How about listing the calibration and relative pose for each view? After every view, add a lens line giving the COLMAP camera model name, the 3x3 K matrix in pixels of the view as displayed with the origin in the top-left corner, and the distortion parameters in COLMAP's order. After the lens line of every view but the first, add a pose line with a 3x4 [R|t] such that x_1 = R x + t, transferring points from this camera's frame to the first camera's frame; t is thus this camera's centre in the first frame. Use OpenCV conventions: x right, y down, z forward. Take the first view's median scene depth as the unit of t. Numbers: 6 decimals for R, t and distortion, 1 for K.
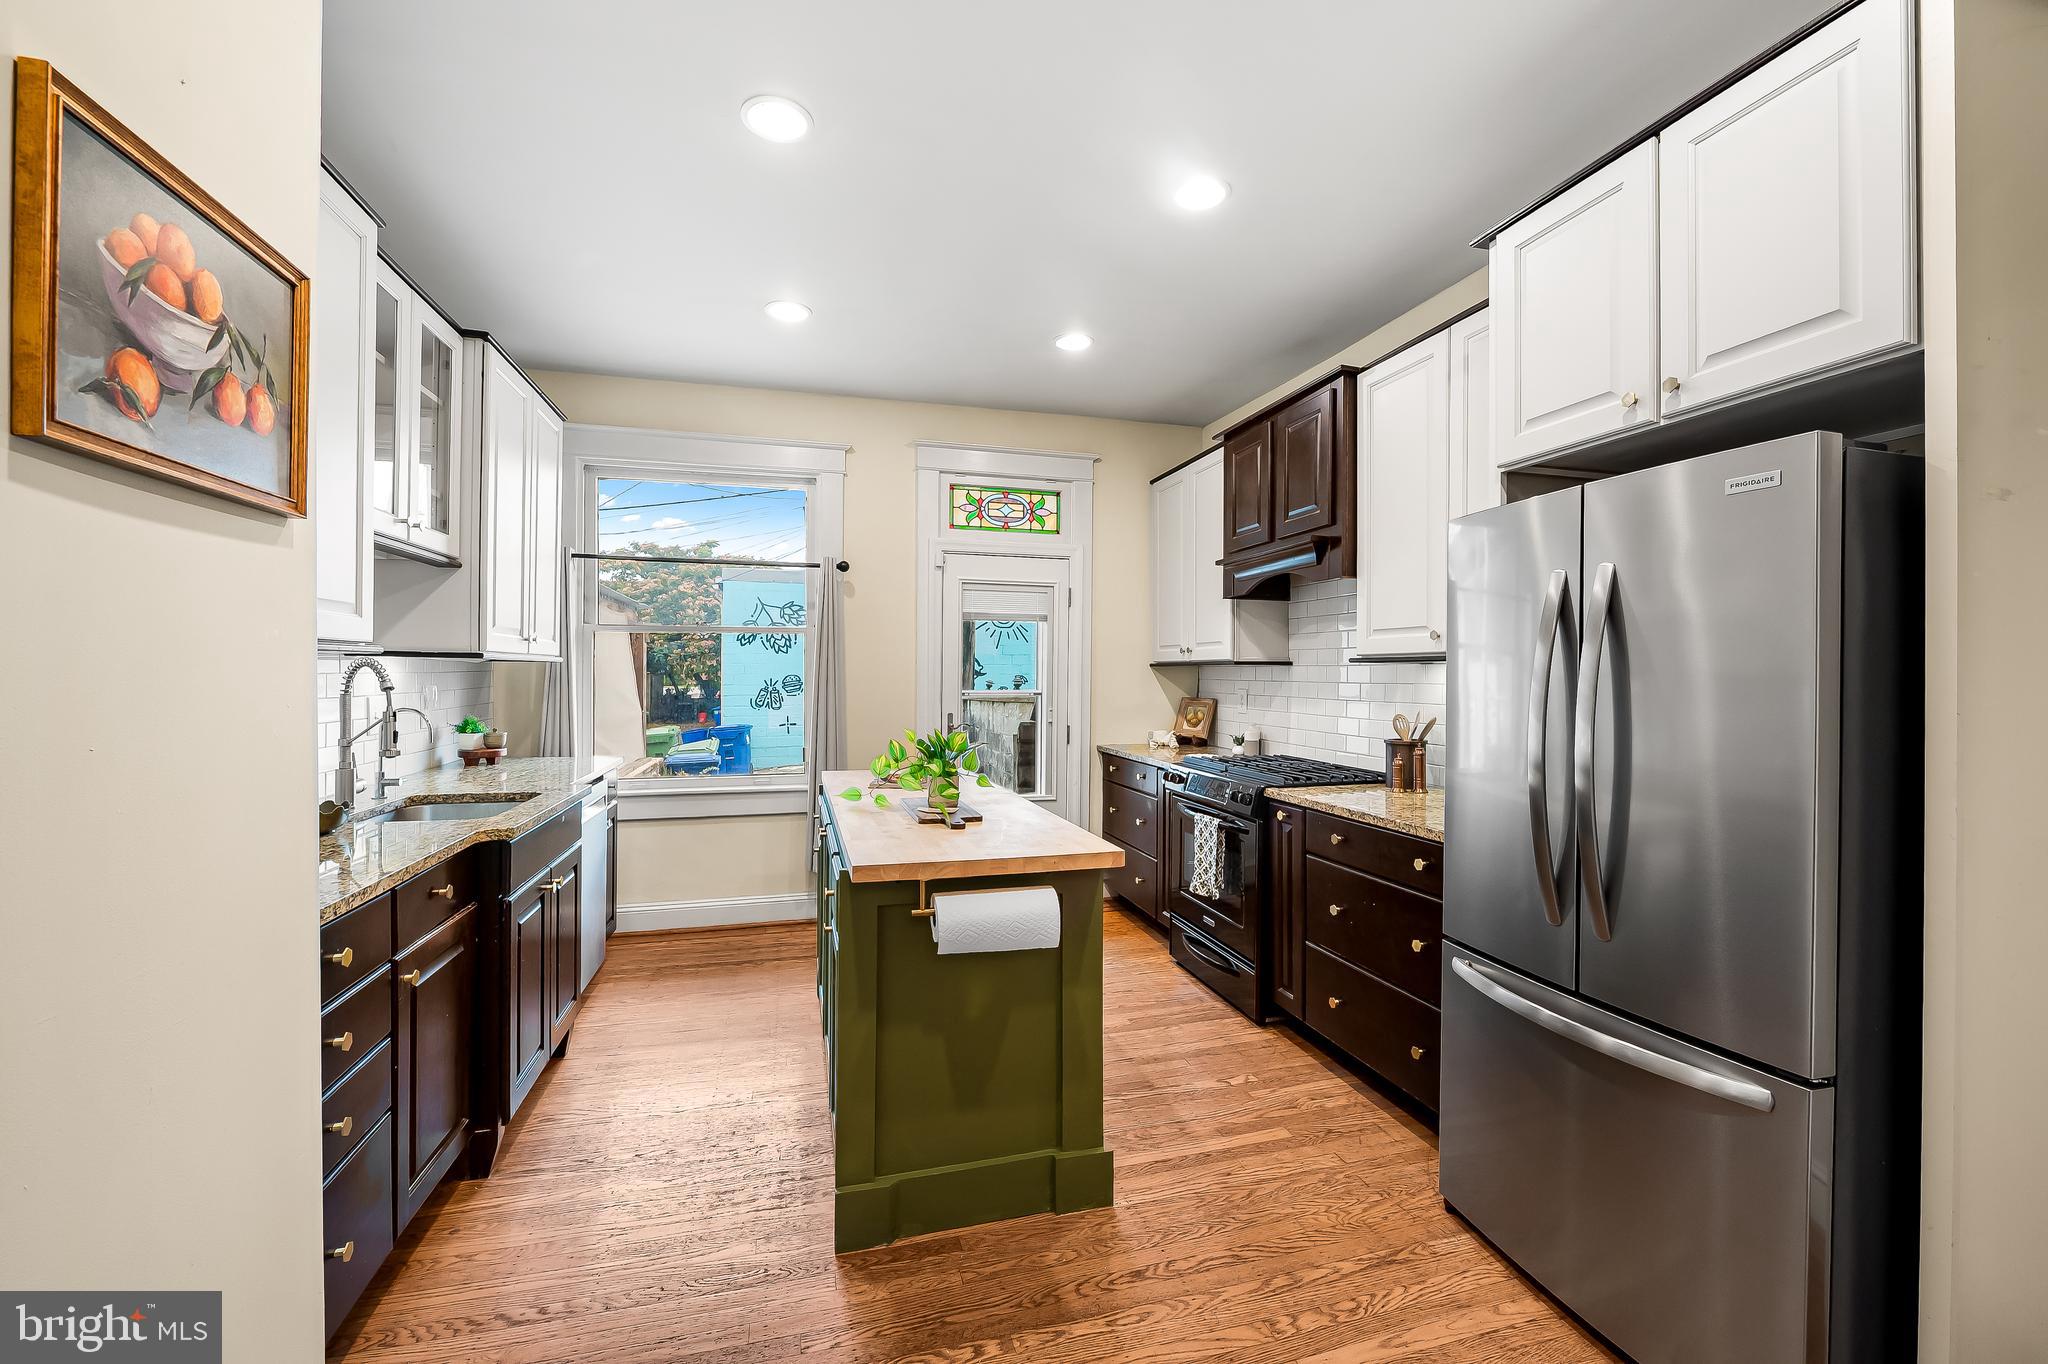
lens RADIAL K [[825.9, 0, 1028.7], [0, 825.9, 676.3], [0, 0, 1]] dist [-0.006682, -0.001021]
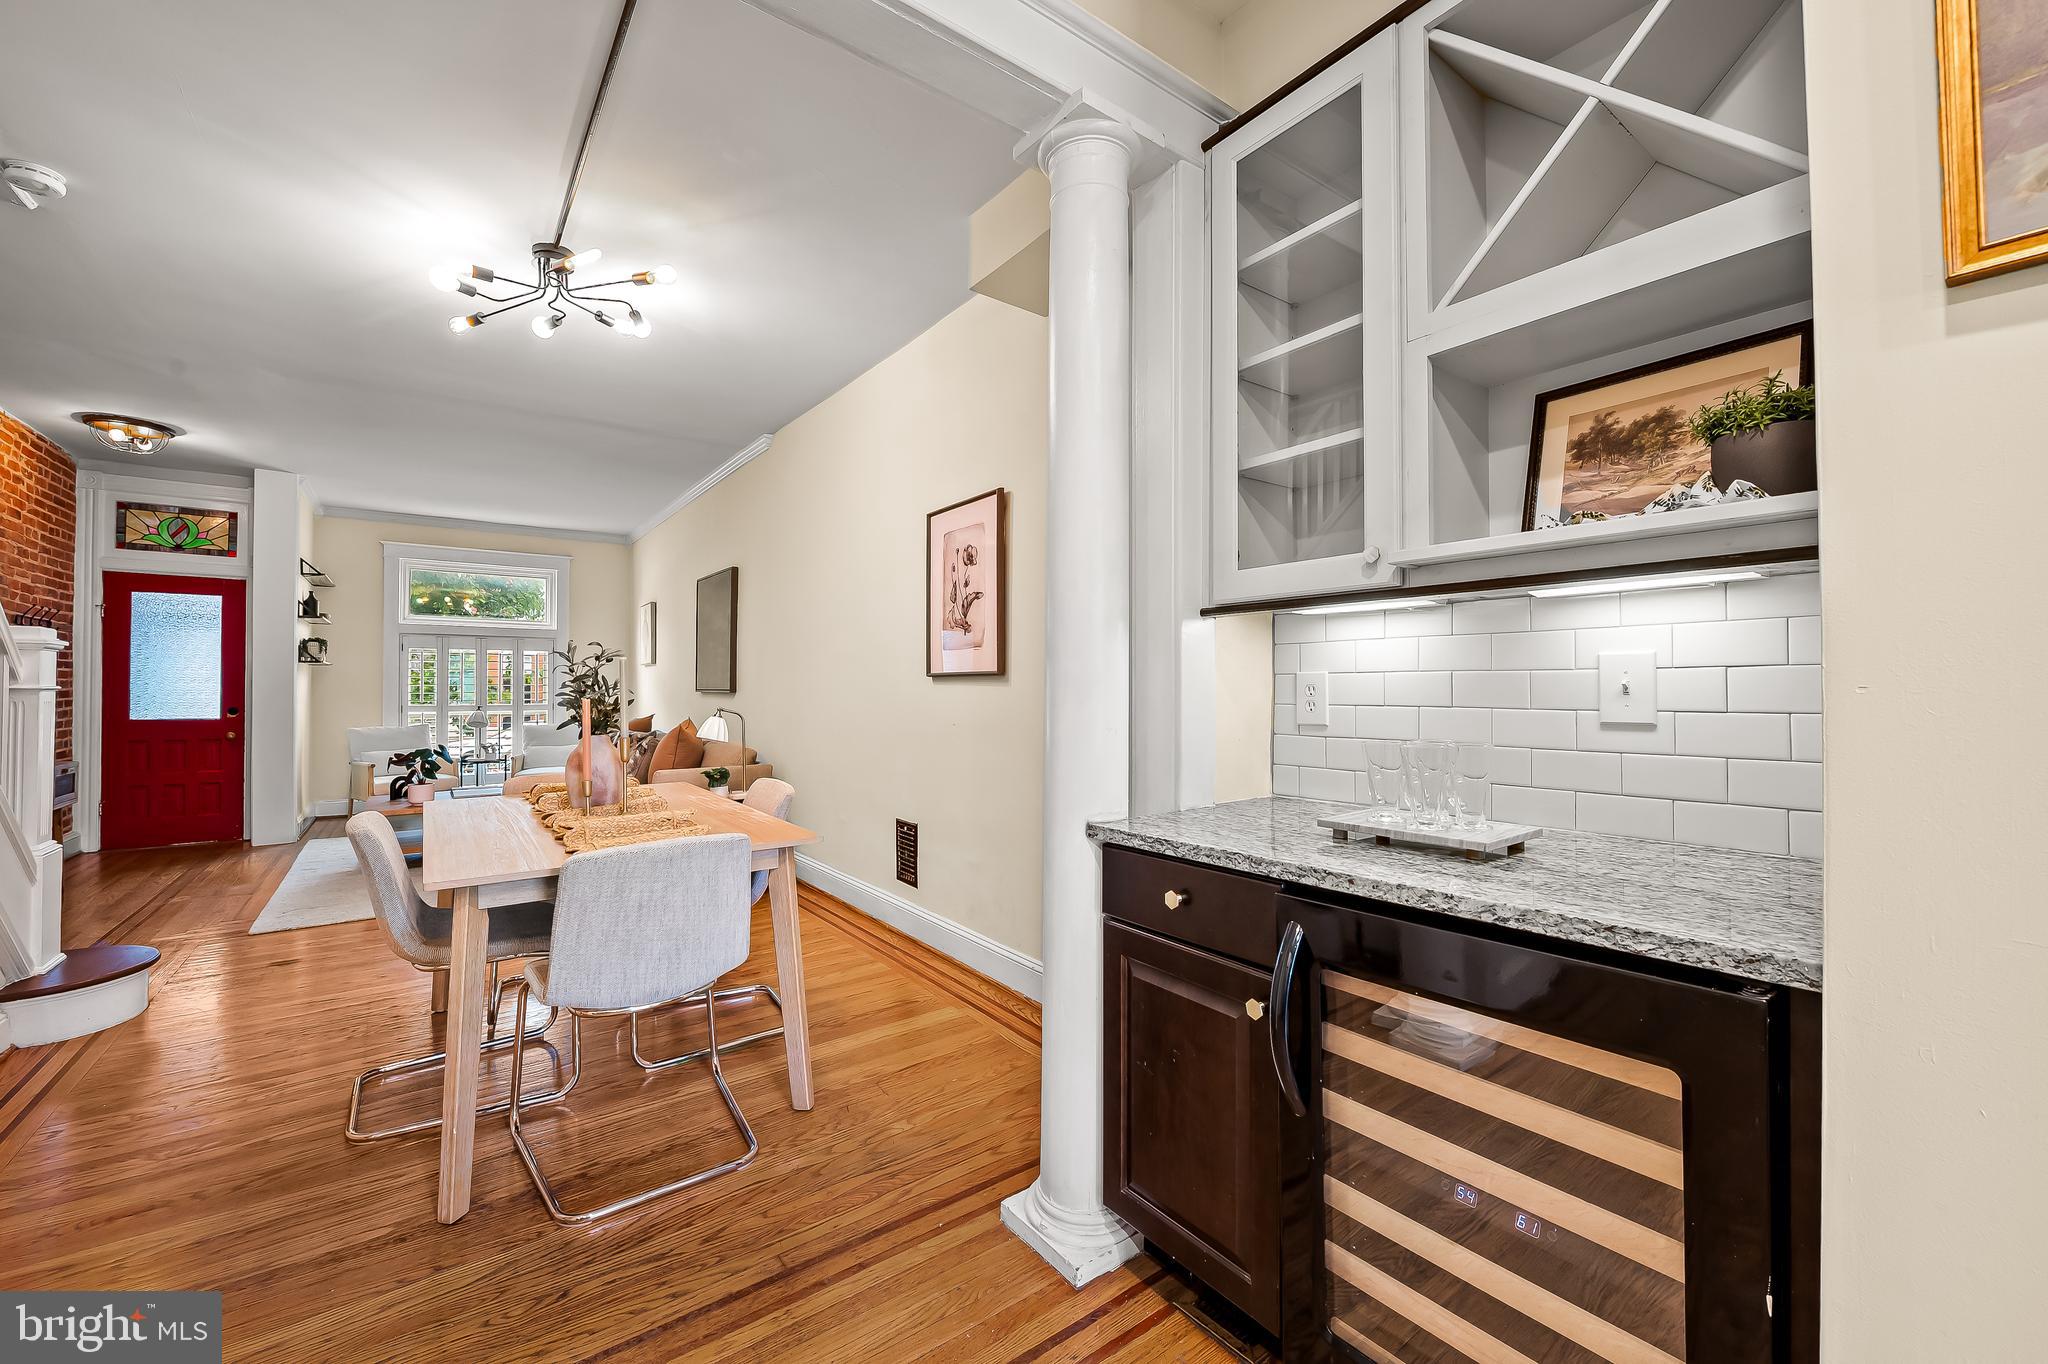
lens RADIAL K [[825.9, 0, 1036.0], [0, 825.9, 675.1], [0, 0, 1]] dist [-0.006682, -0.001021]
pose [[-0.931679, -0.011807, -0.363090, 0.016905], [-0.007032, 0.999871, -0.014470, 0.037868], [0.363214, -0.010928, -0.931642, 0.324609]]
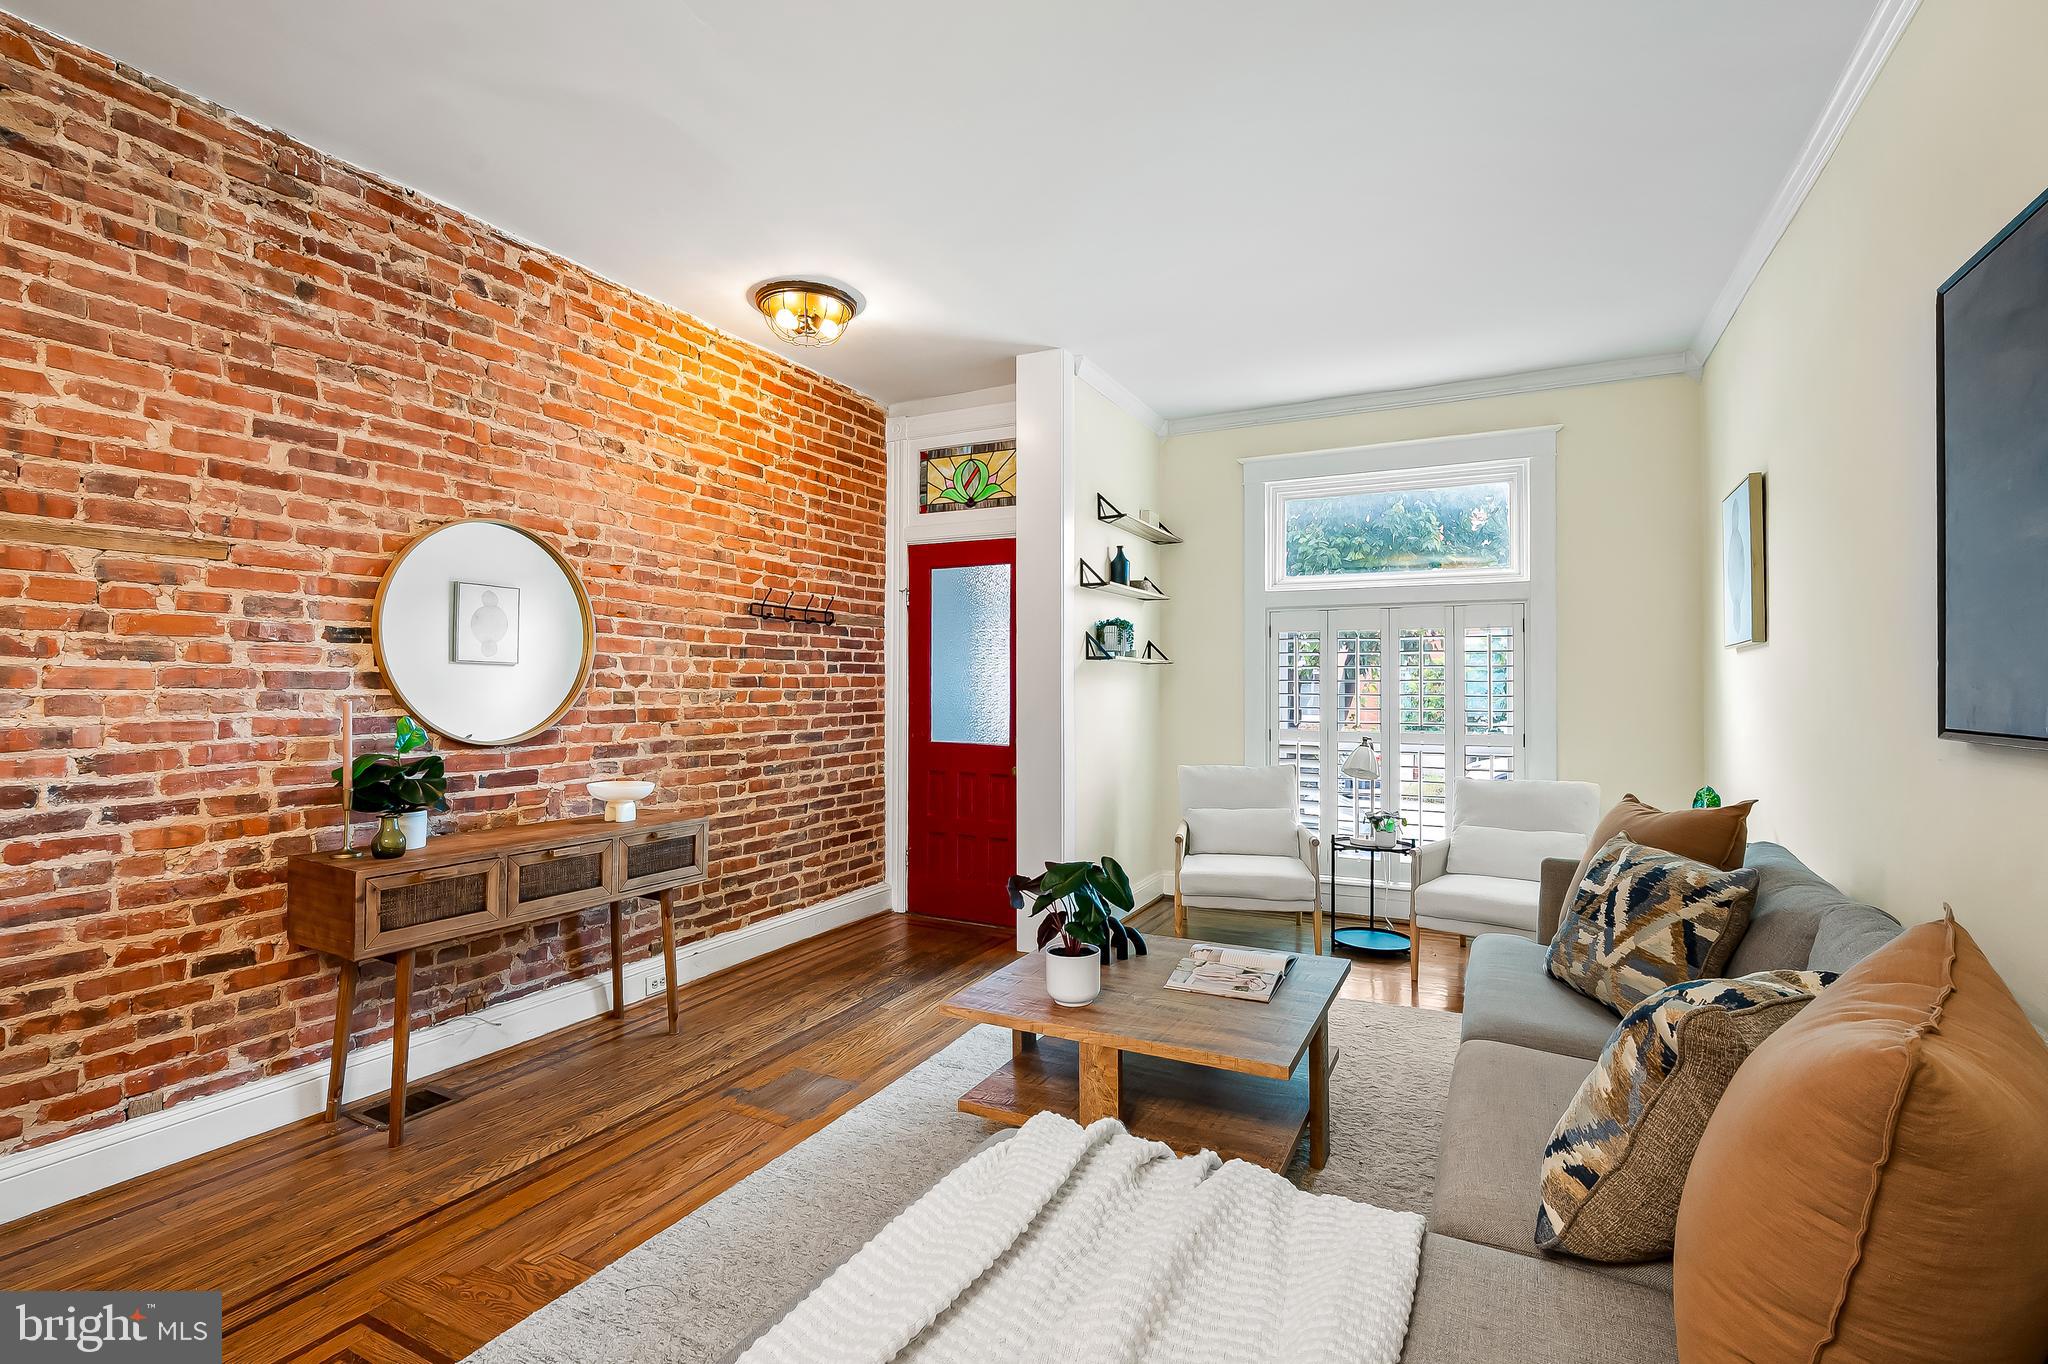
lens RADIAL K [[949.6, 0, 986.1], [0, 949.6, 674.3], [0, 0, 1]] dist [-0.013153, -0.000005]
pose [[-0.717036, 0.000292, 0.697036, 0.076352], [-0.006125, 0.999959, -0.006719, 0.023542], [-0.697010, -0.009087, -0.717004, -1.027987]]
